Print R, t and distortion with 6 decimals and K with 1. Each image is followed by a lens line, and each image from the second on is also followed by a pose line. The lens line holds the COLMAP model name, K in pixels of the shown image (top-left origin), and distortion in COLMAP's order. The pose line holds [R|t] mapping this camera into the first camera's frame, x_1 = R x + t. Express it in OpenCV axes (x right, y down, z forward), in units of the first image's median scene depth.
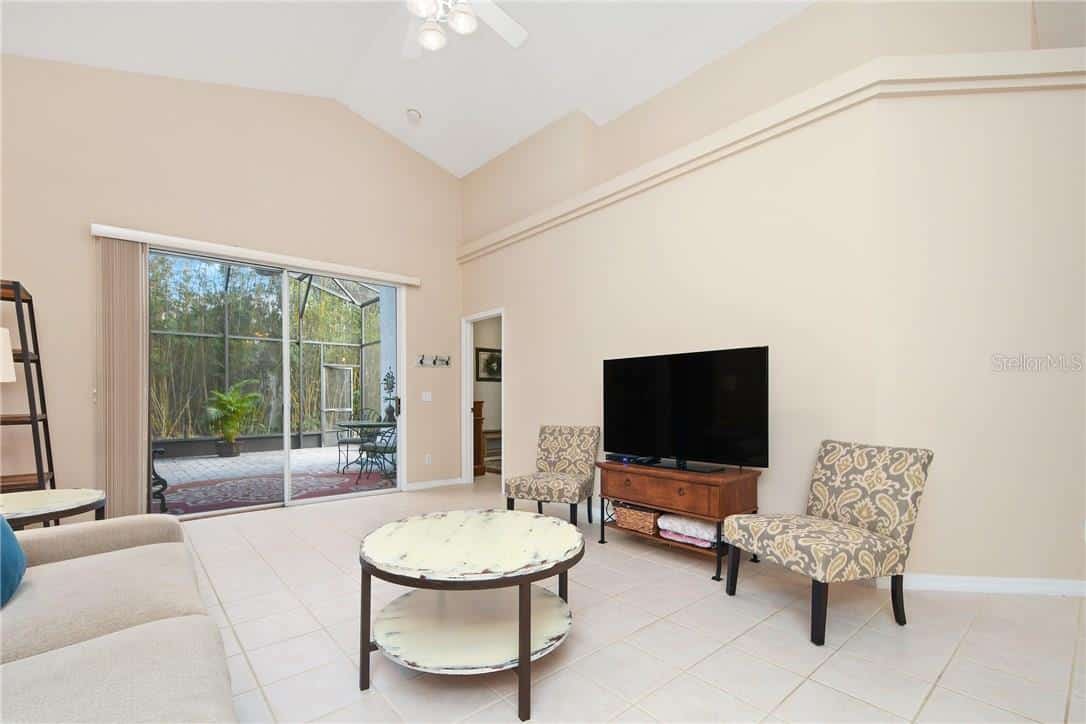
lens RADIAL K [[480.6, 0, 538.5], [0, 480.6, 395.6], [0, 0, 1]] dist [0.037149, -0.020036]
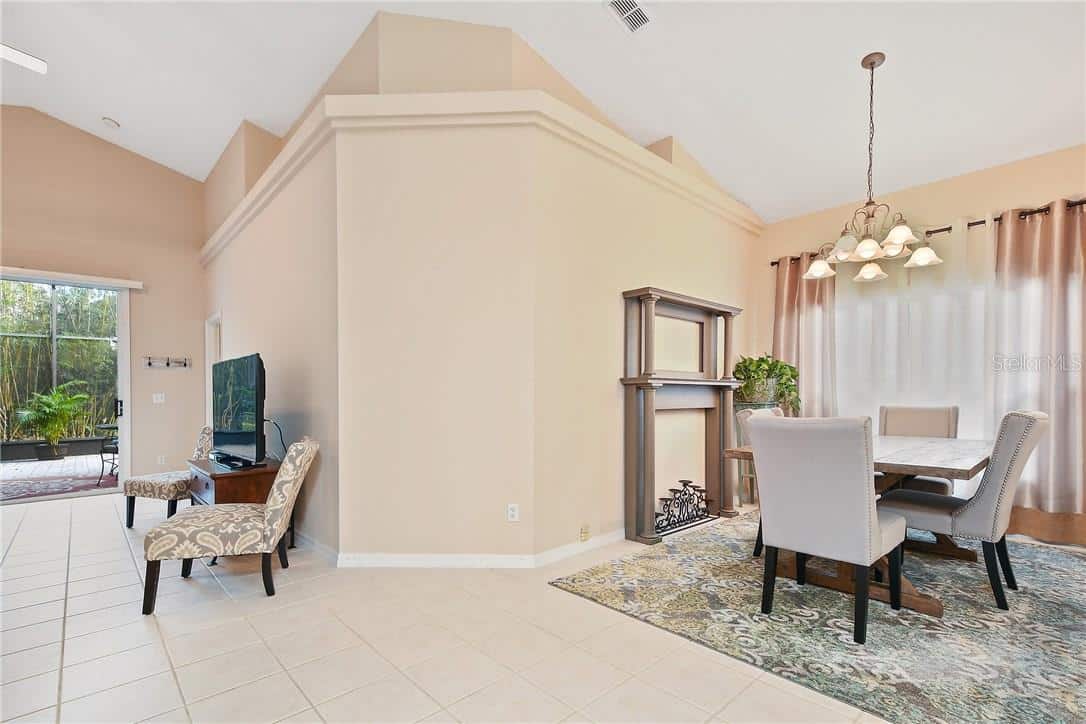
lens RADIAL K [[493.0, 0, 525.9], [0, 493.0, 393.3], [0, 0, 1]] dist [0.017926, -0.000139]
pose [[0.999076, -0.008274, 0.042166, 0.810413], [0.008216, 0.999965, 0.001559, -0.005355], [-0.042177, -0.001211, 0.999109, -0.128143]]
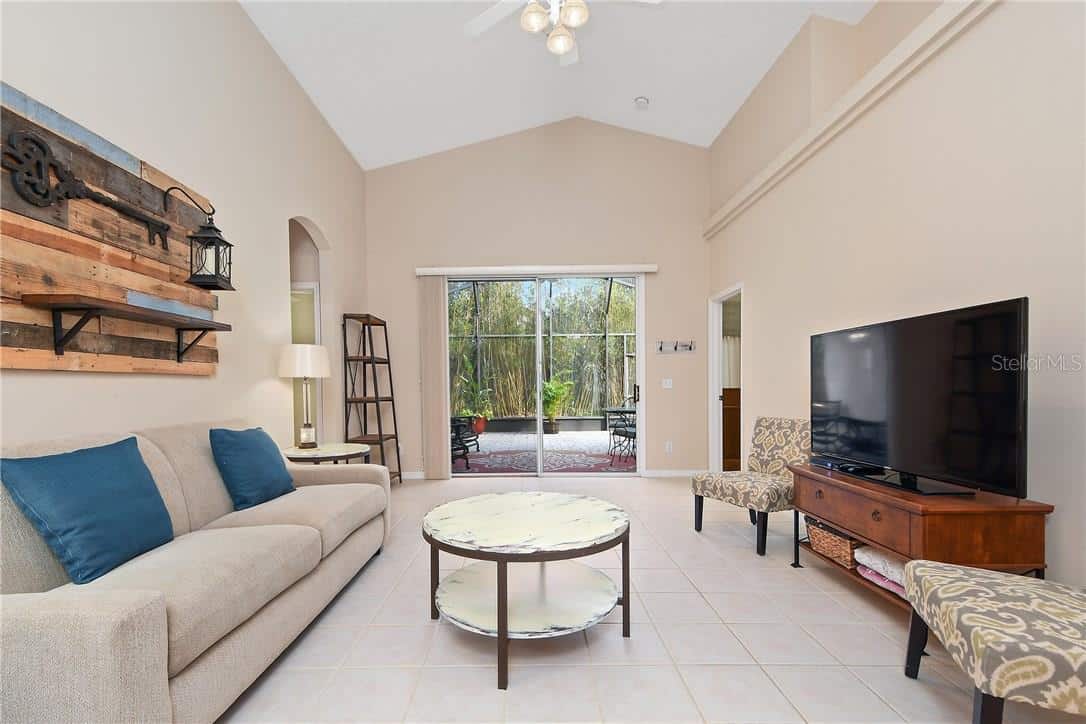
lens RADIAL K [[484.1, 0, 528.5], [0, 484.1, 390.8], [0, 0, 1]] dist [0.019459, -0.000586]
pose [[0.764383, 0.002428, -0.644758, 0.307619], [0.008487, 0.999868, 0.013828, 0.000909], [0.644706, -0.016042, 0.764262, 0.103591]]
